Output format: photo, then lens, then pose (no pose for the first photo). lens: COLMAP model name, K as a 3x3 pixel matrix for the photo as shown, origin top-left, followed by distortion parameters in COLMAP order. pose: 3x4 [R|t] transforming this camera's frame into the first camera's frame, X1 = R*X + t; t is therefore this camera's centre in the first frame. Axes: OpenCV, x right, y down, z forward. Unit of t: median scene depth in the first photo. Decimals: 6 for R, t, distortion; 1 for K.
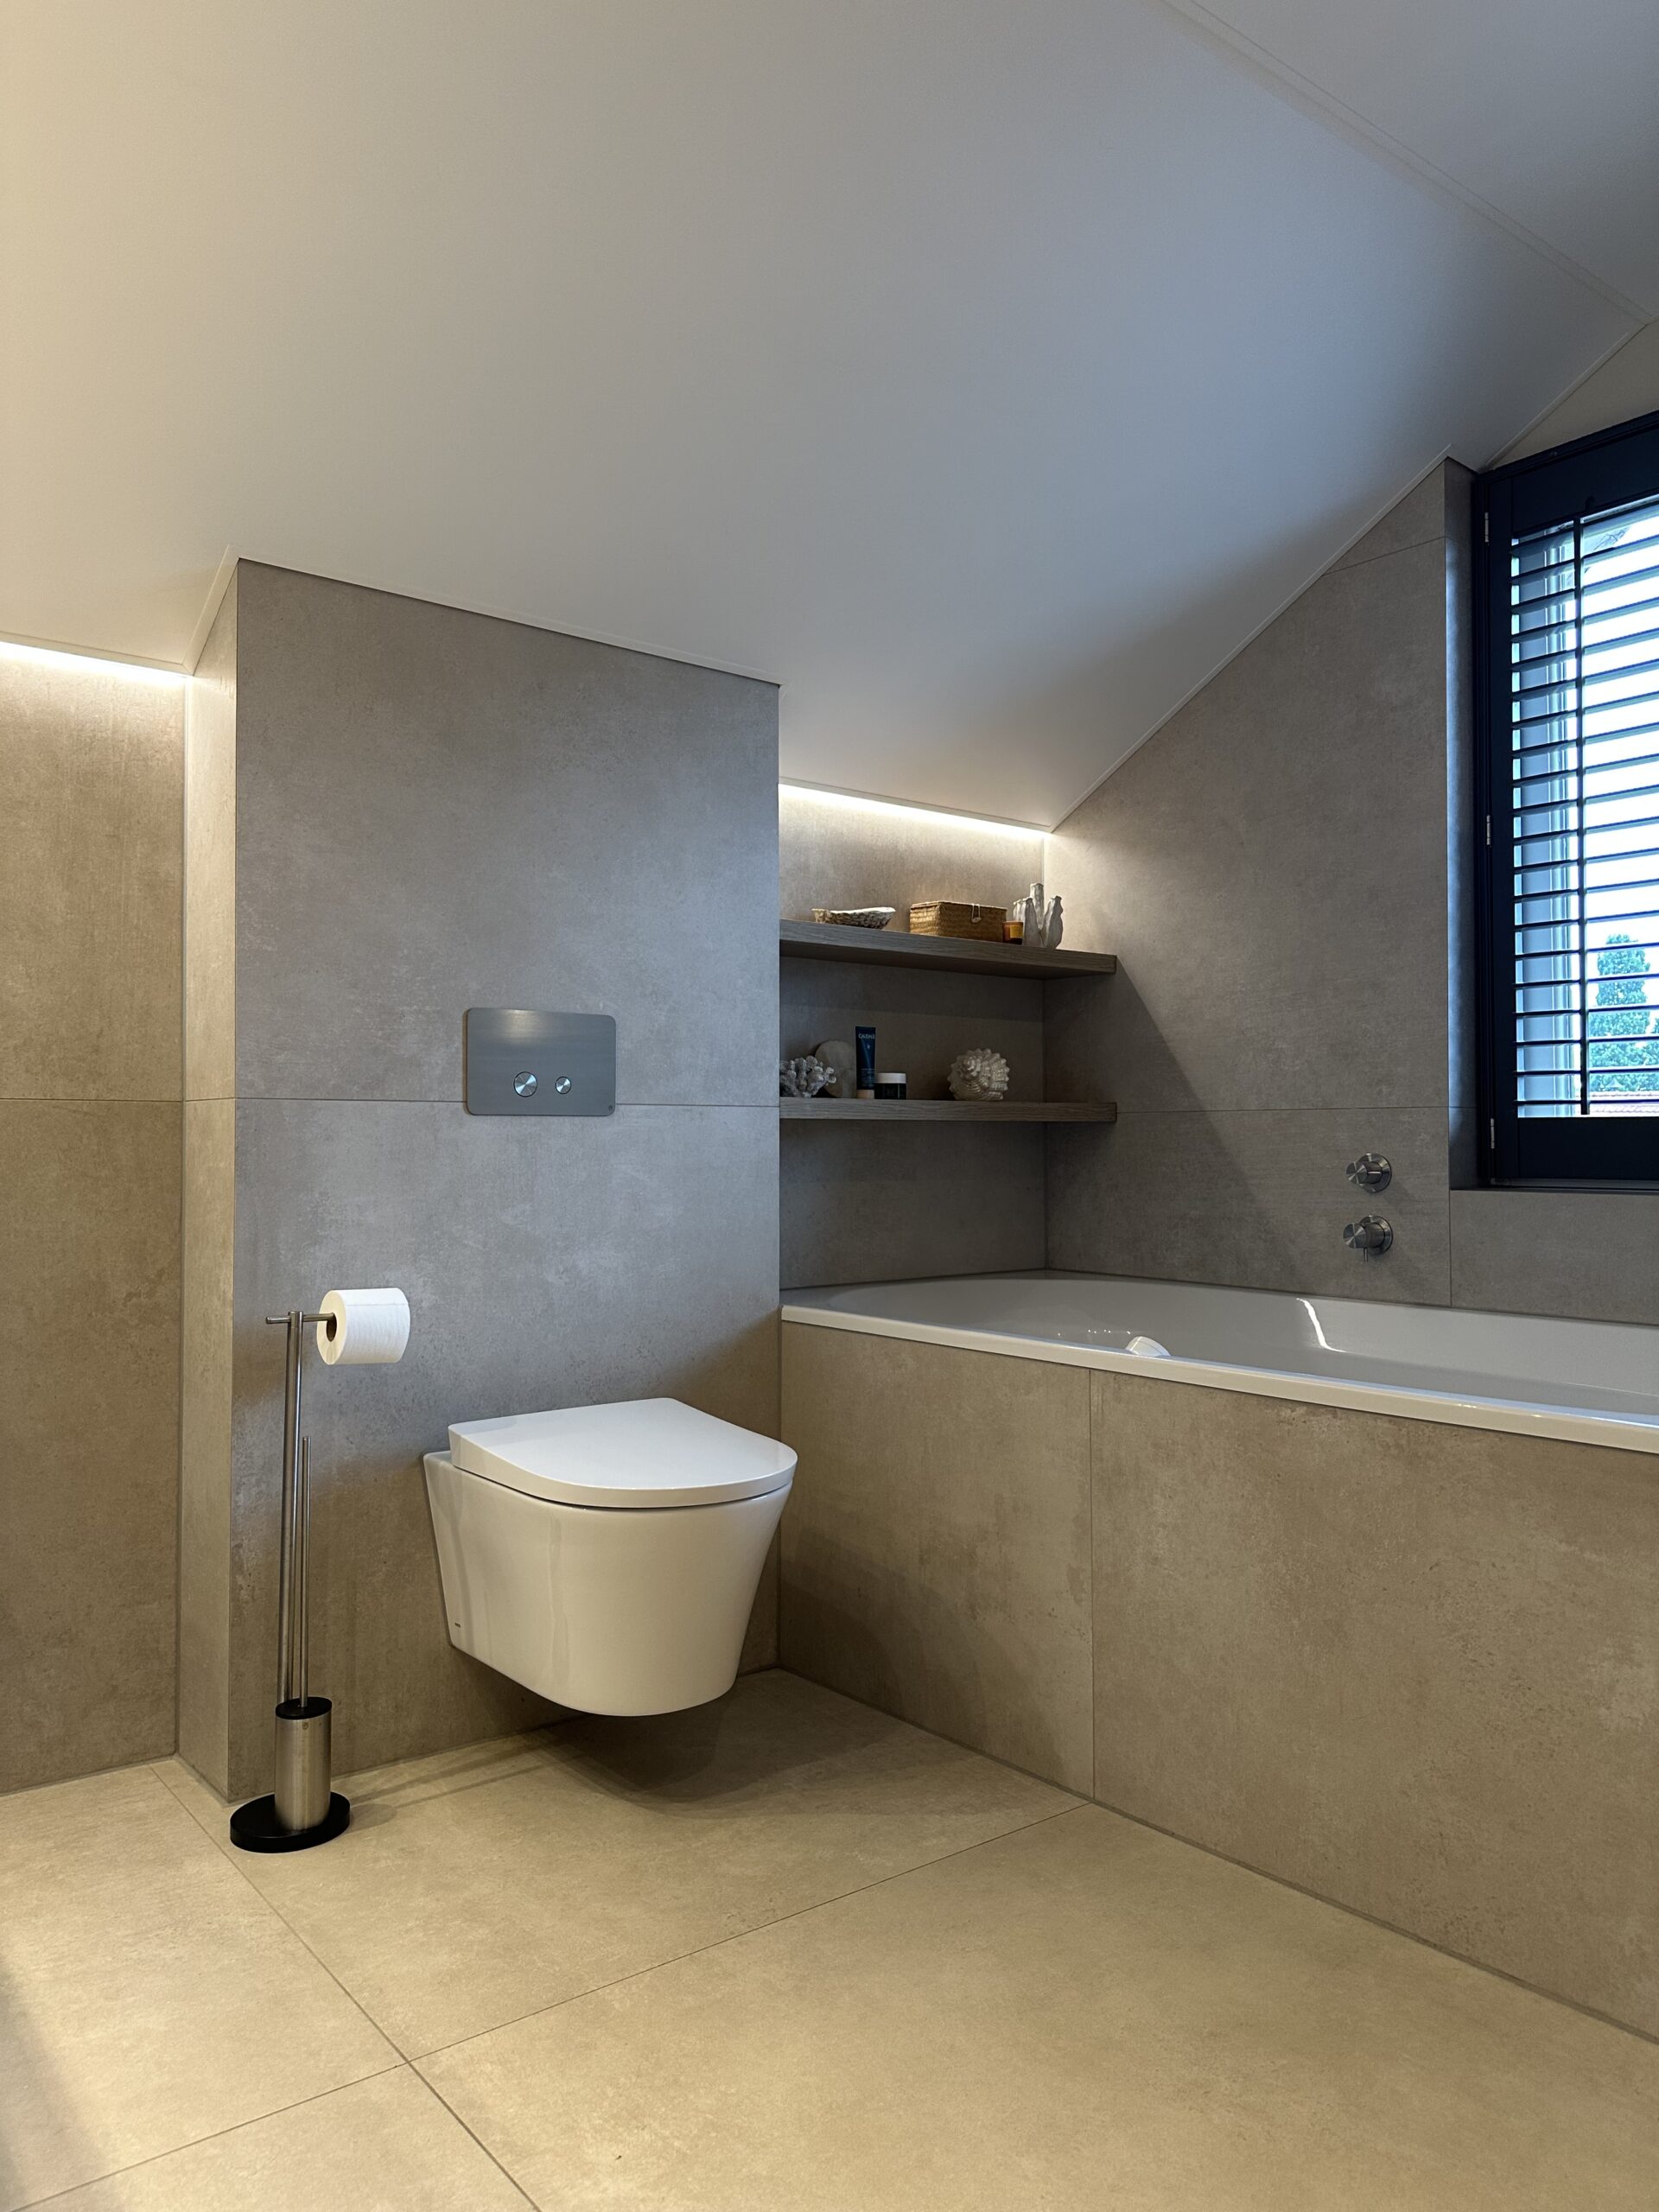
lens RADIAL K [[1557.9, 0, 838.1], [0, 1557.9, 1100.5], [0, 0, 1]] dist [0.077812, -0.084921]
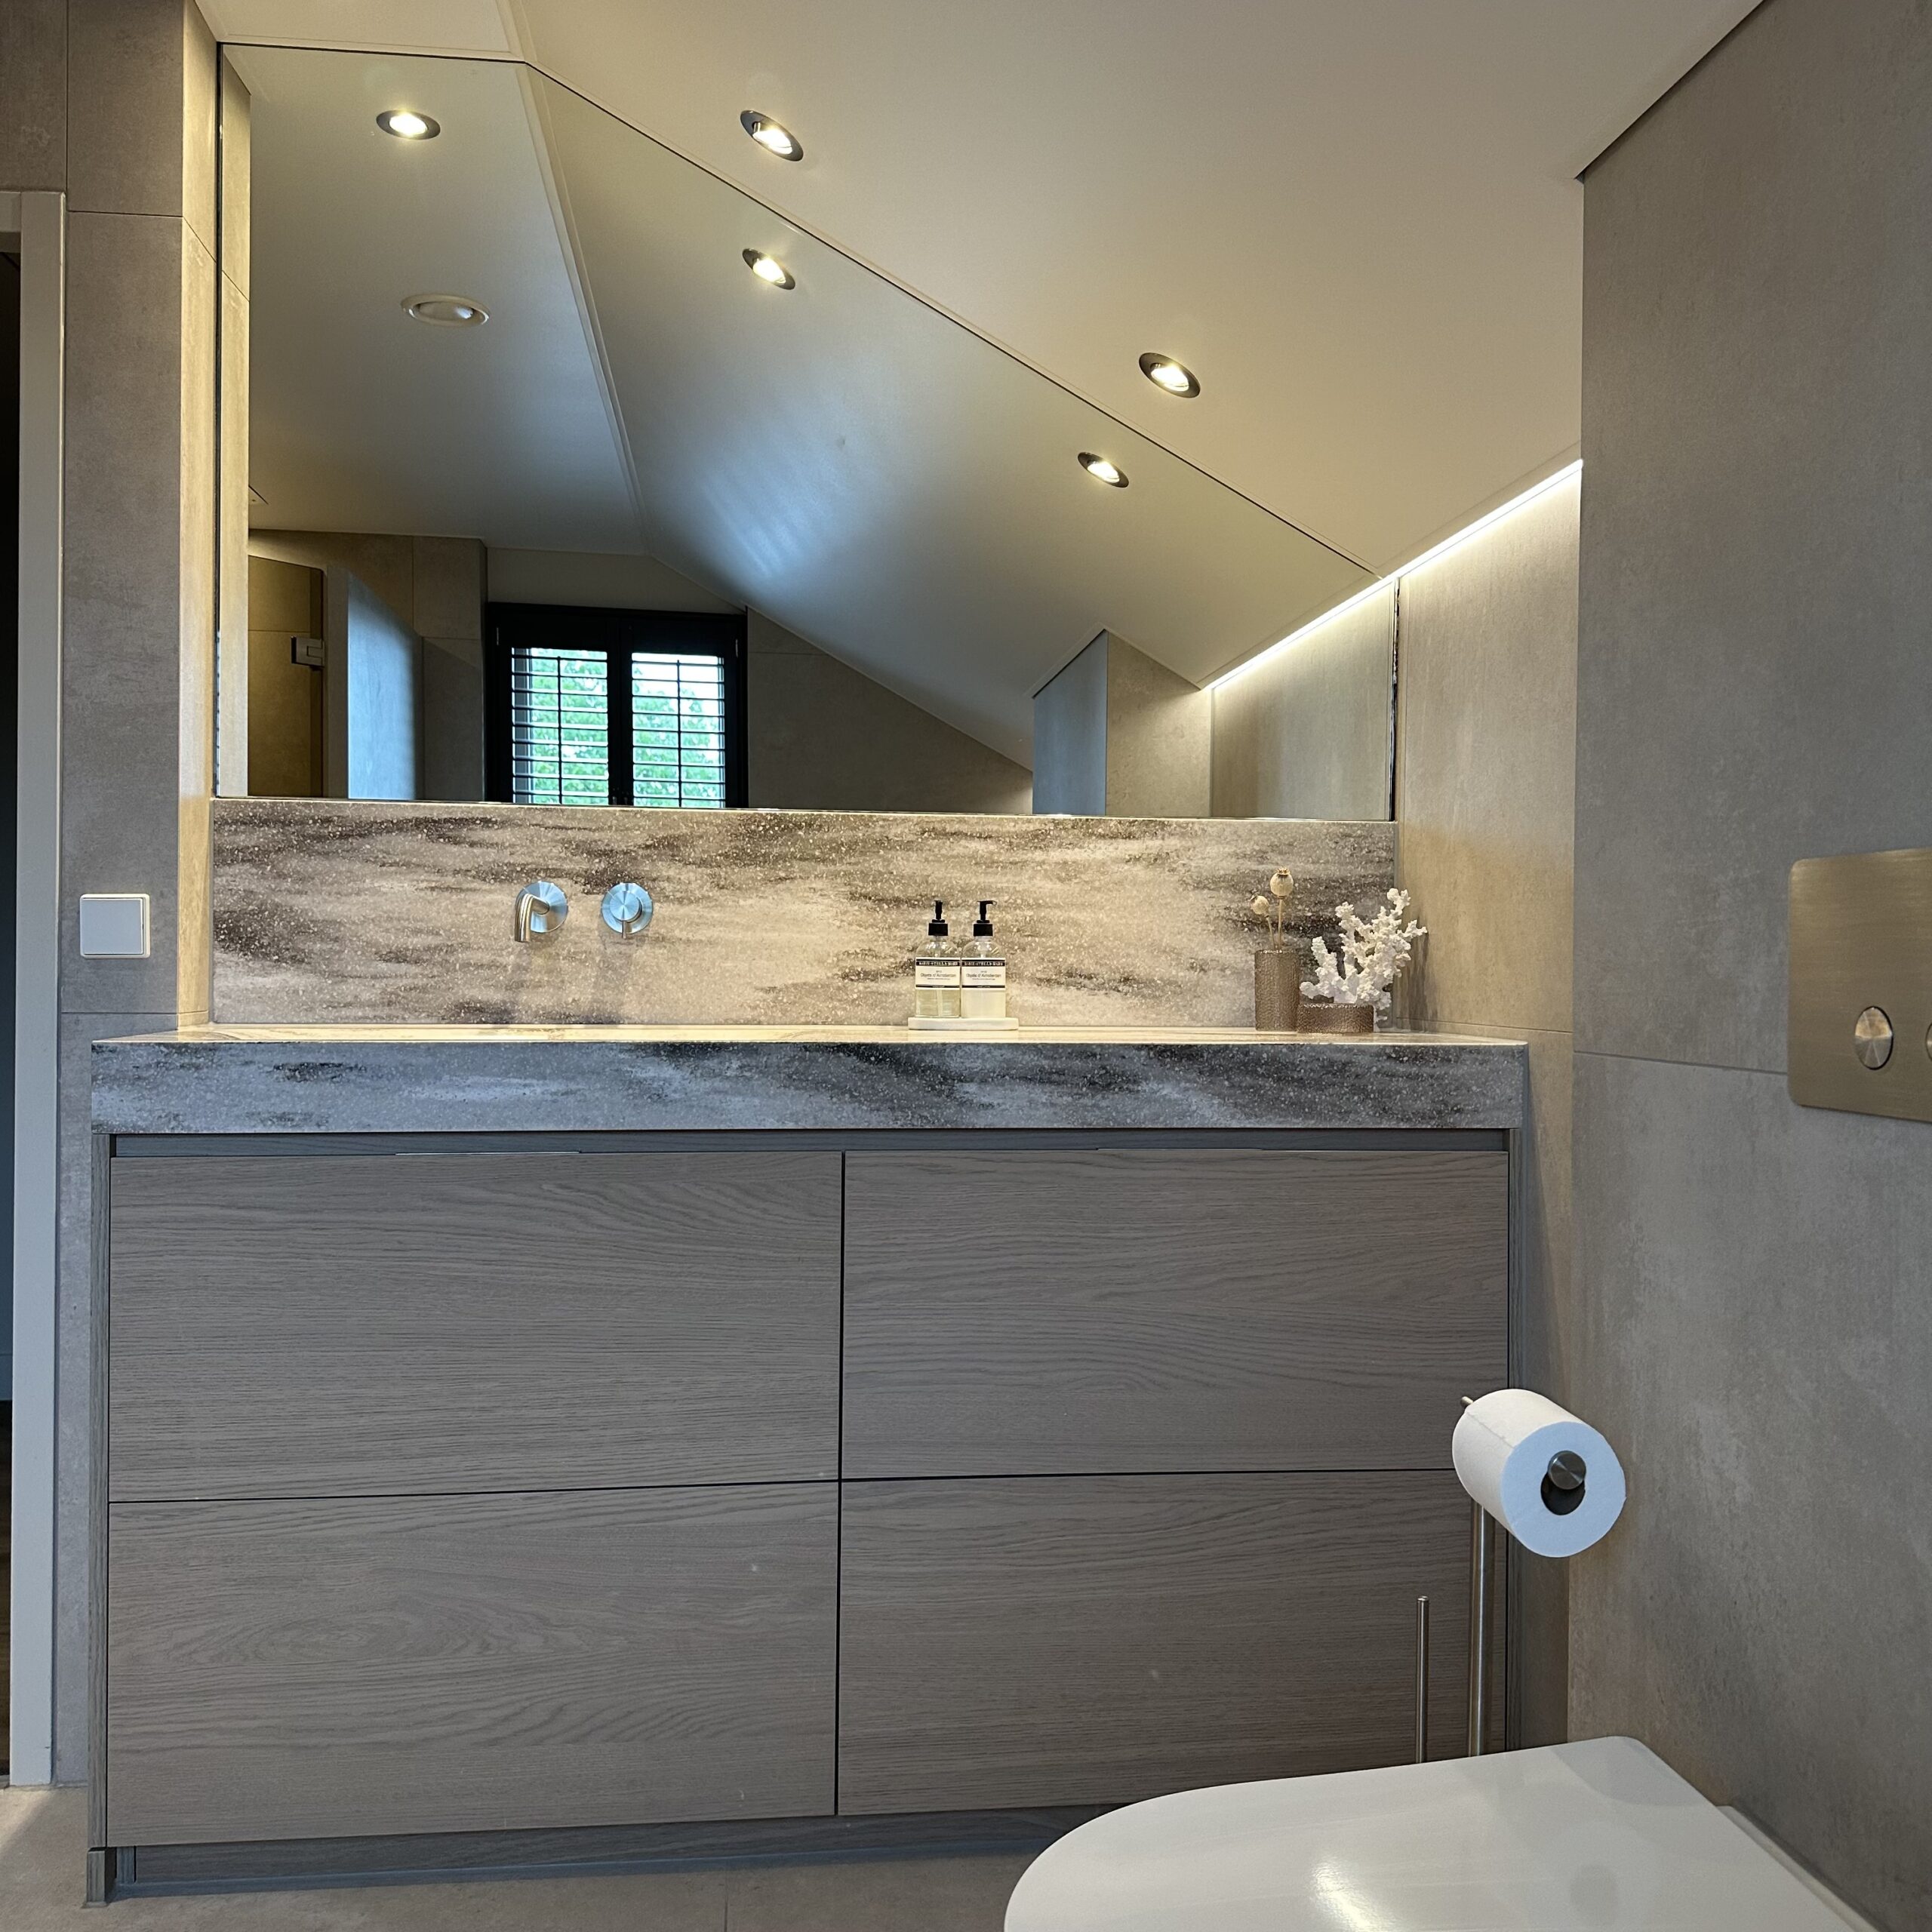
lens RADIAL K [[1794.8, 0, 961.3], [0, 1794.8, 984.2], [0, 0, 1]] dist [0.090498, -0.117550]
pose [[-0.526536, 0.004422, -0.850142, 0.342988], [0.014919, 0.999881, -0.004040, -0.028386], [0.850022, -0.014810, -0.526539, 1.144136]]
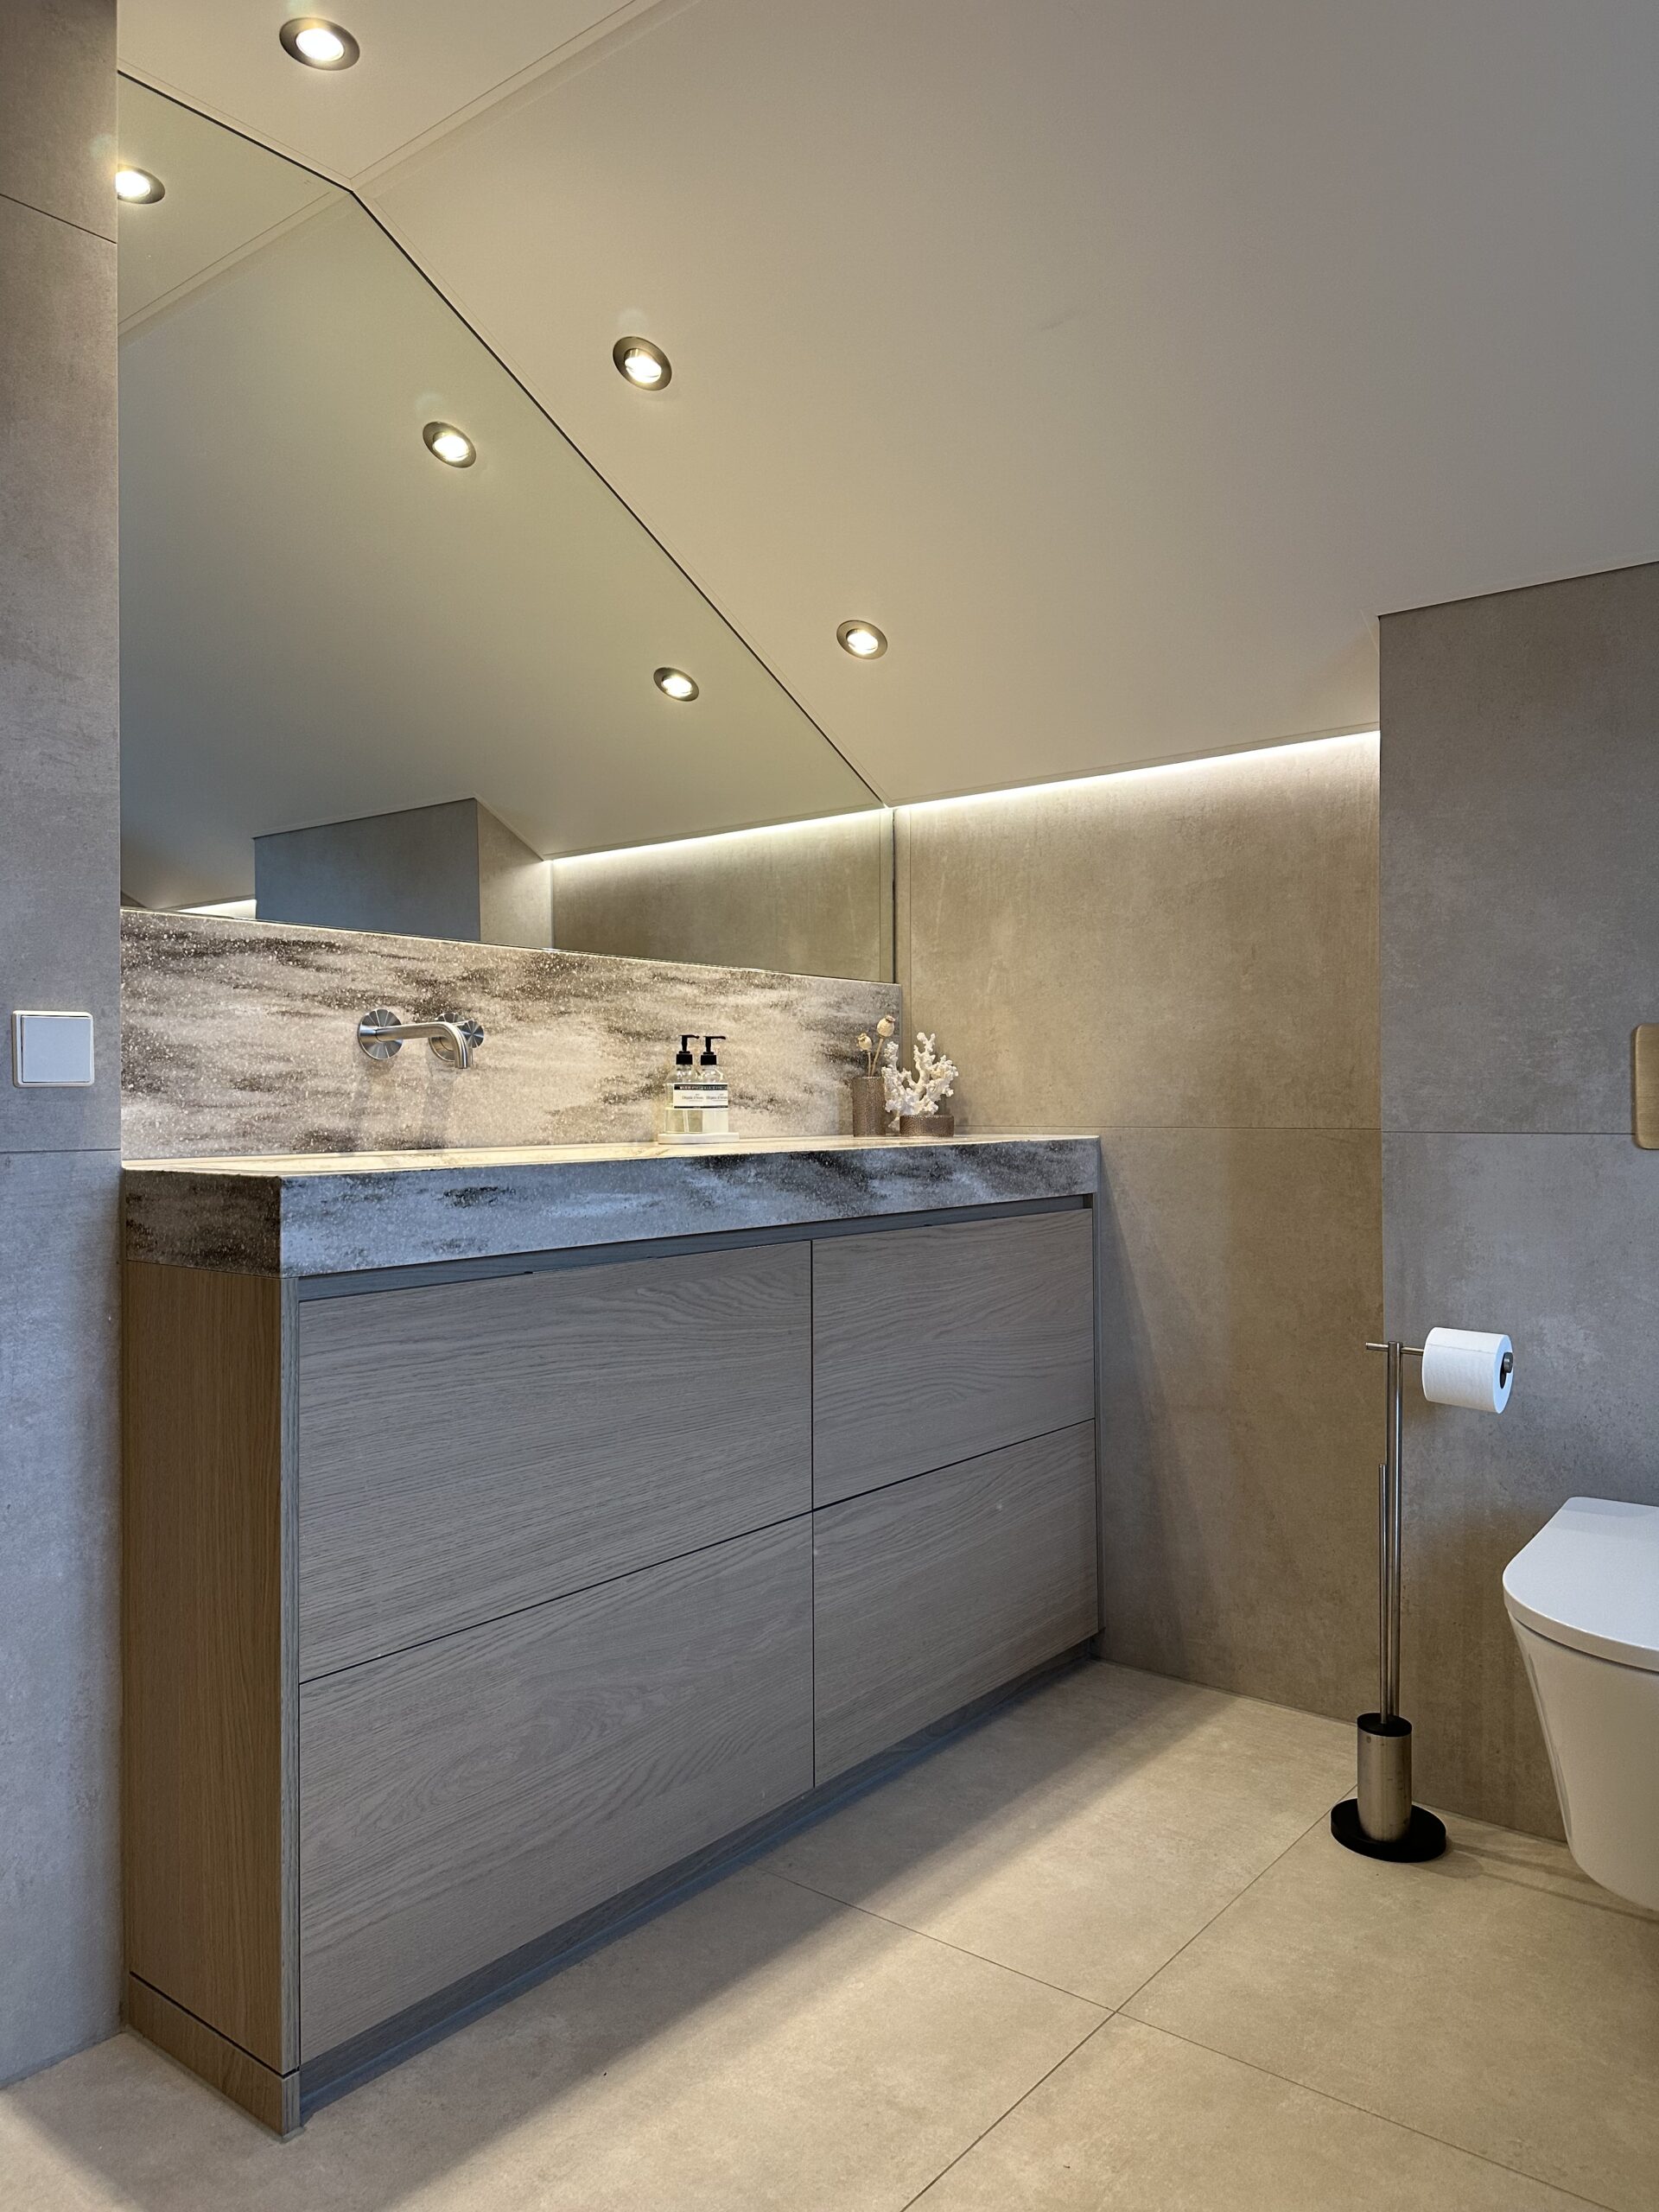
lens RADIAL K [[1557.9, 0, 838.1], [0, 1557.9, 1100.5], [0, 0, 1]] dist [0.077812, -0.084921]
pose [[0.232790, -0.001825, -0.972525, 0.544353], [0.032469, 0.999455, 0.005897, -0.039765], [0.971985, -0.032950, 0.232722, 0.392452]]
